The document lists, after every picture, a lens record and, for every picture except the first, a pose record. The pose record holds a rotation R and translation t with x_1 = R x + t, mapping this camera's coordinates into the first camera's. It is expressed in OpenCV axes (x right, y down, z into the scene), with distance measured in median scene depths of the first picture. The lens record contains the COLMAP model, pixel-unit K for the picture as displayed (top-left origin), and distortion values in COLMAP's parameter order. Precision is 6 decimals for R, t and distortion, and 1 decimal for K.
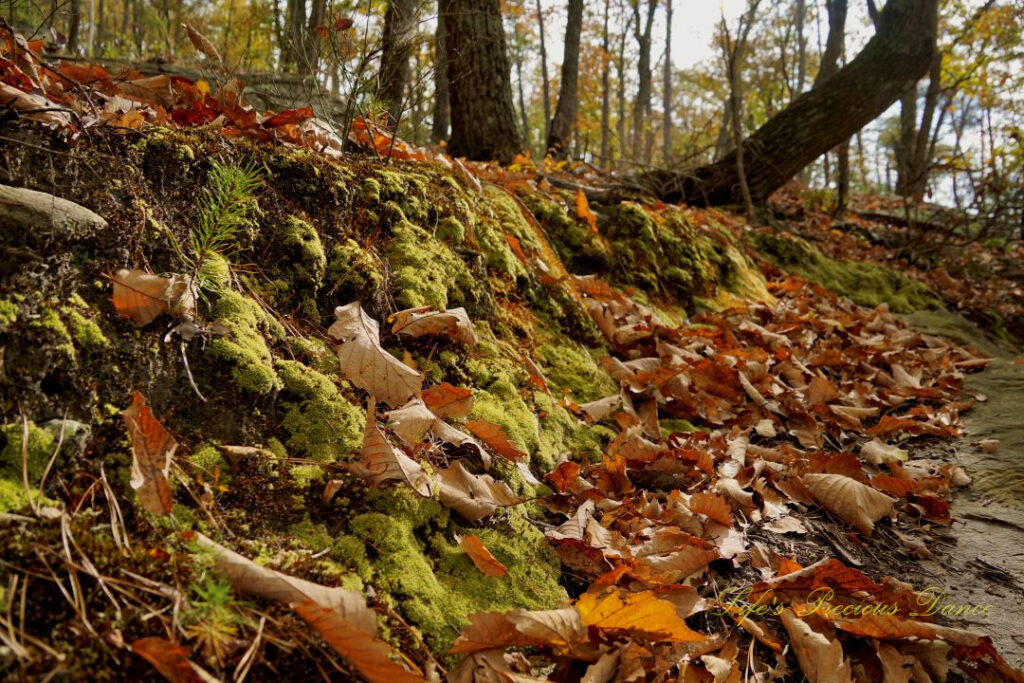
lens RADIAL K [[846.9, 0, 512.0], [0, 846.9, 341.5], [0, 0, 1]] dist [-0.209298, 0.122191]
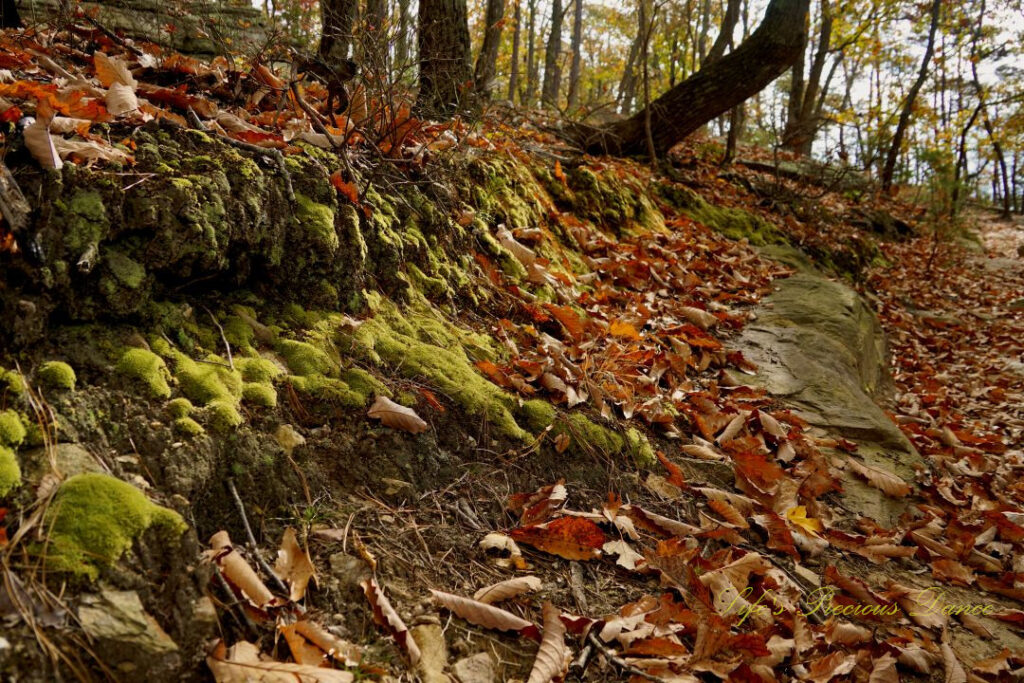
lens RADIAL K [[846.9, 0, 512.0], [0, 846.9, 341.5], [0, 0, 1]] dist [-0.209298, 0.122191]
pose [[0.991738, 0.024328, 0.125952, -0.194432], [-0.035333, 0.995678, 0.085891, 0.034755], [-0.123318, -0.089632, 0.988311, -0.612867]]
